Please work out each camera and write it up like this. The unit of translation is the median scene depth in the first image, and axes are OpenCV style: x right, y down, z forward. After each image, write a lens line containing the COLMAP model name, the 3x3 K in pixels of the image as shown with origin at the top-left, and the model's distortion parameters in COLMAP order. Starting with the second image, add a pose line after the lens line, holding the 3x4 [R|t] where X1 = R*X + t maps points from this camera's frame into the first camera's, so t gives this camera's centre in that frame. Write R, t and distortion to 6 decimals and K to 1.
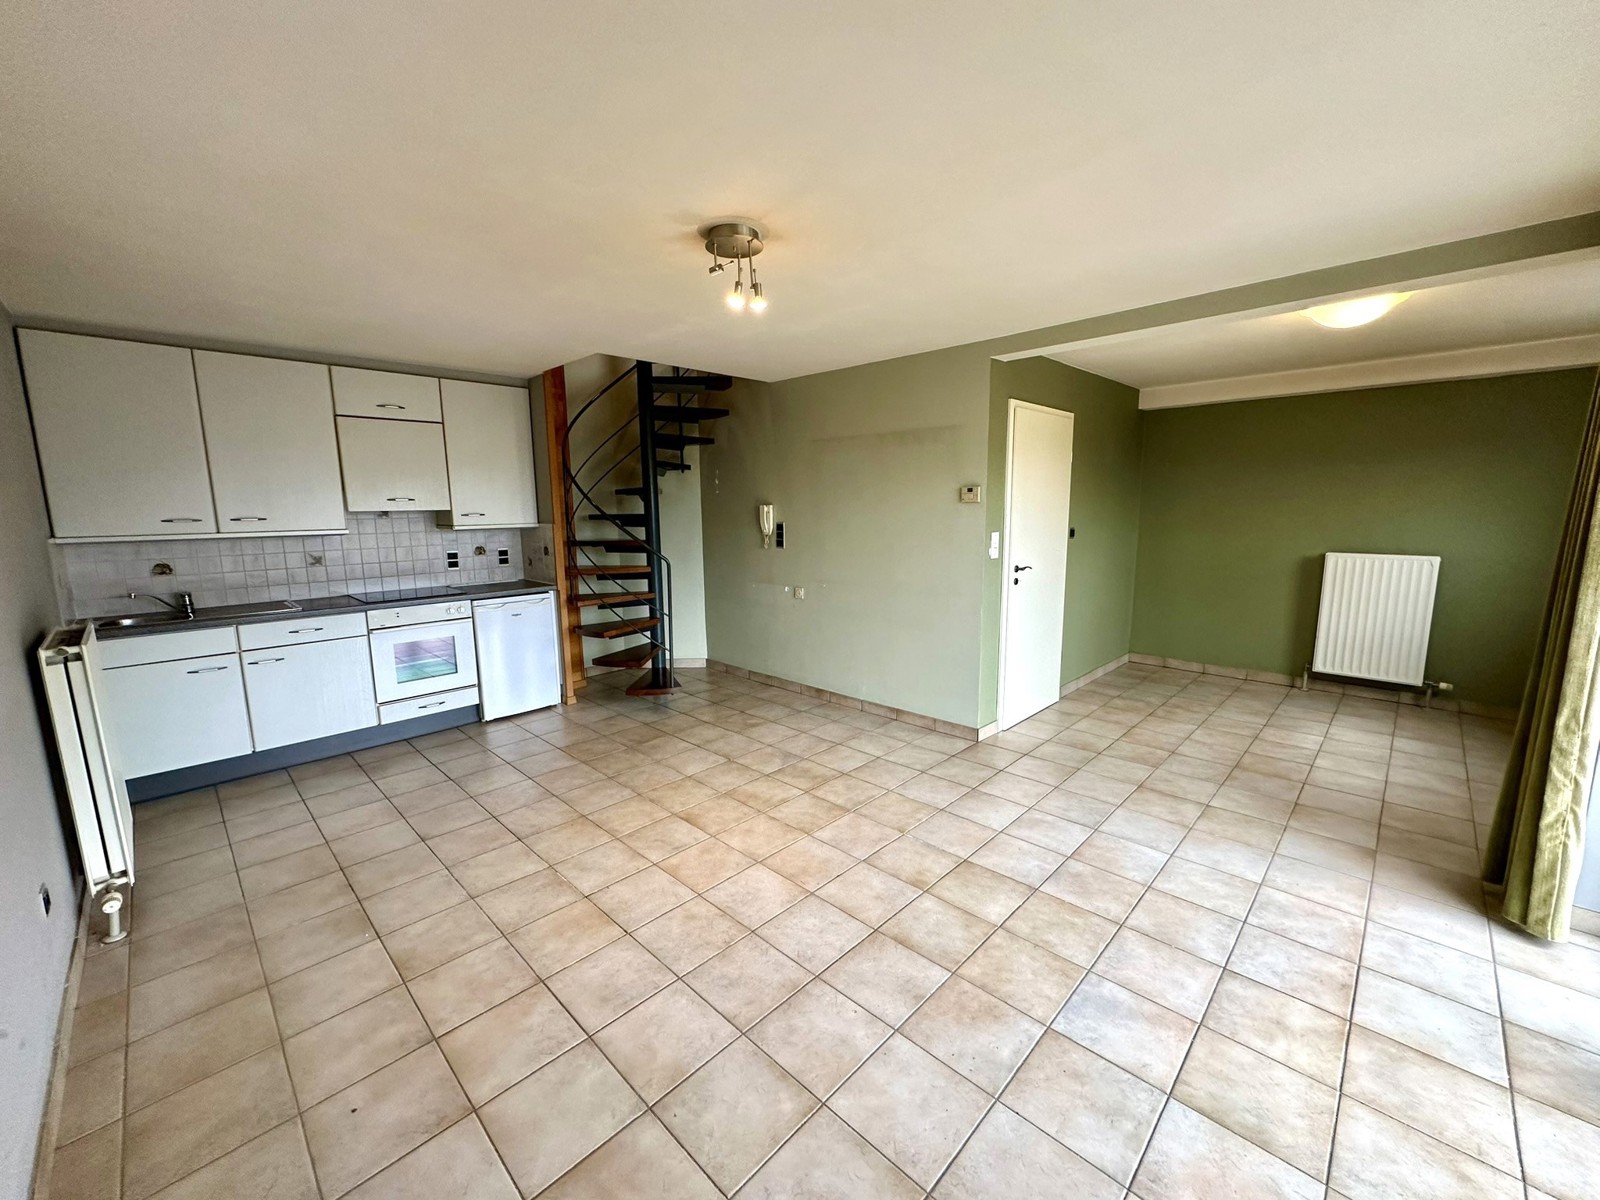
lens RADIAL K [[639.9, 0, 796.4], [0, 639.9, 602.1], [0, 0, 1]] dist [-0.002063, 0.000563]
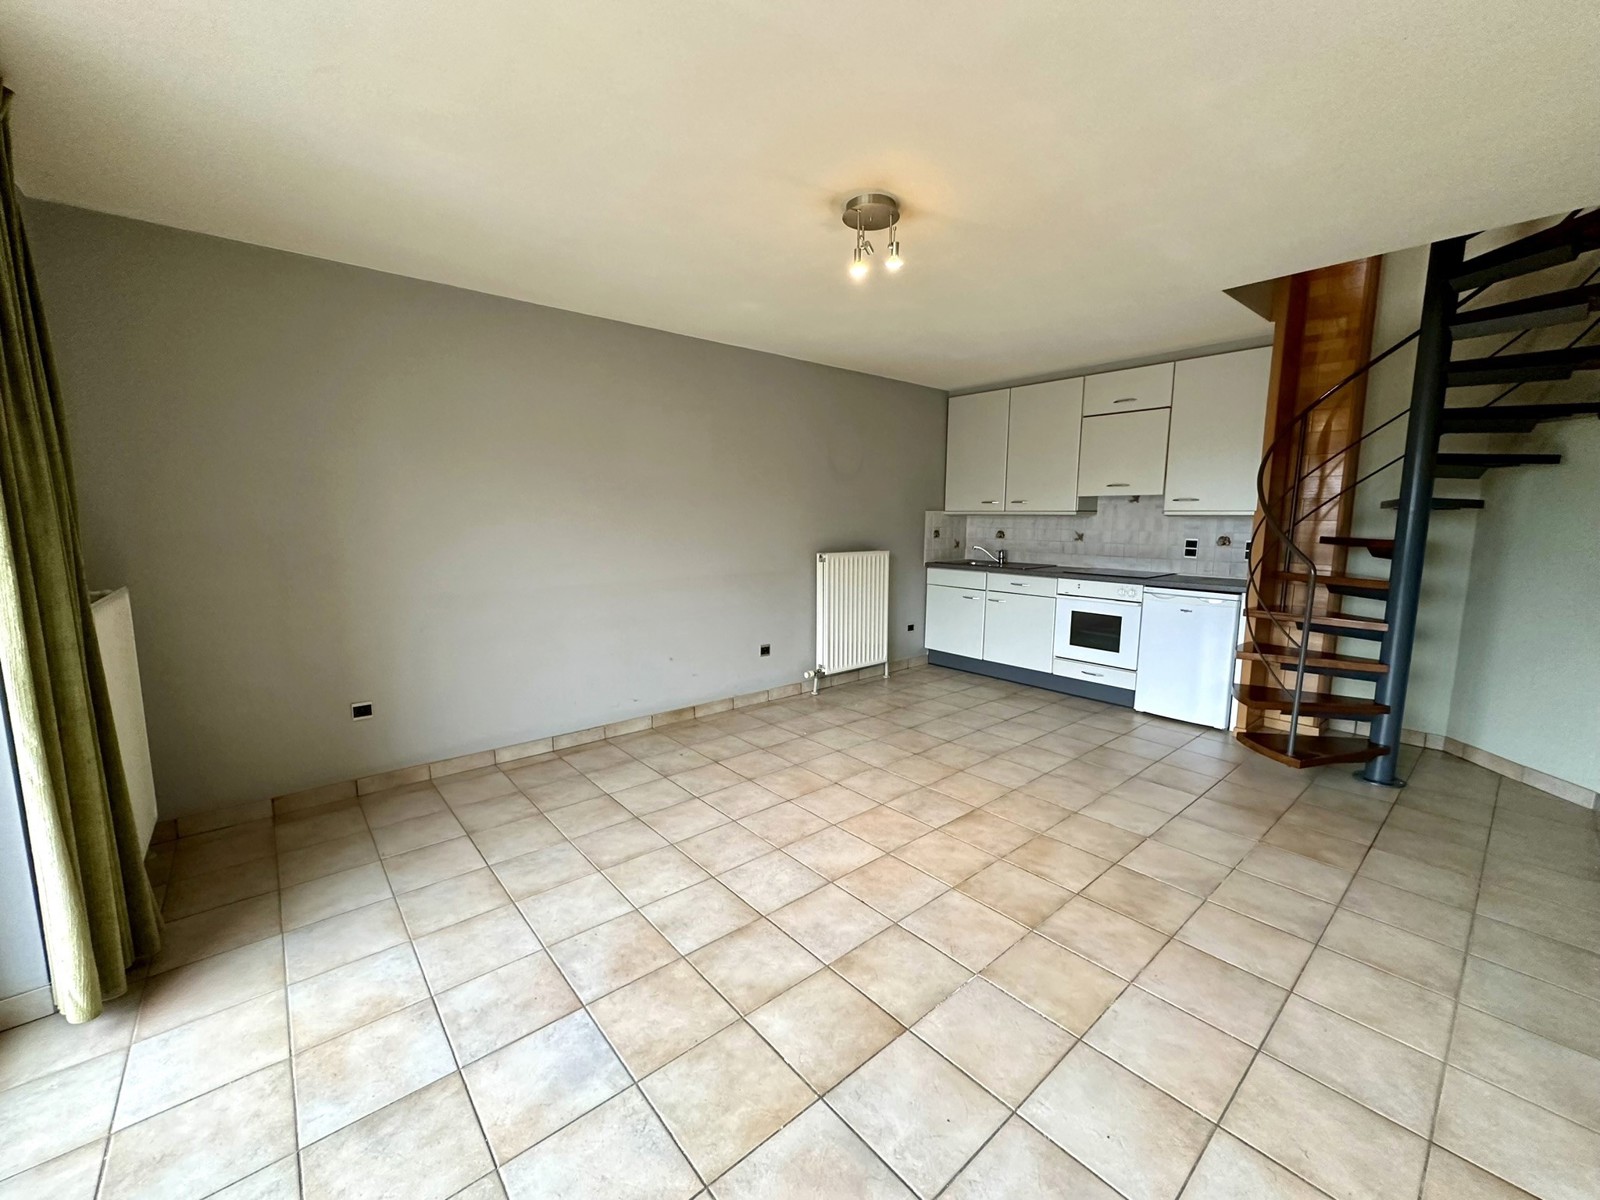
lens RADIAL K [[639.9, 0, 797.4], [0, 639.9, 602.7], [0, 0, 1]] dist [-0.002063, 0.000563]
pose [[-0.092971, 0.148154, -0.984584, 0.777922], [-0.155092, 0.974642, 0.161303, -0.080732], [0.983516, 0.167698, -0.067636, 0.817479]]
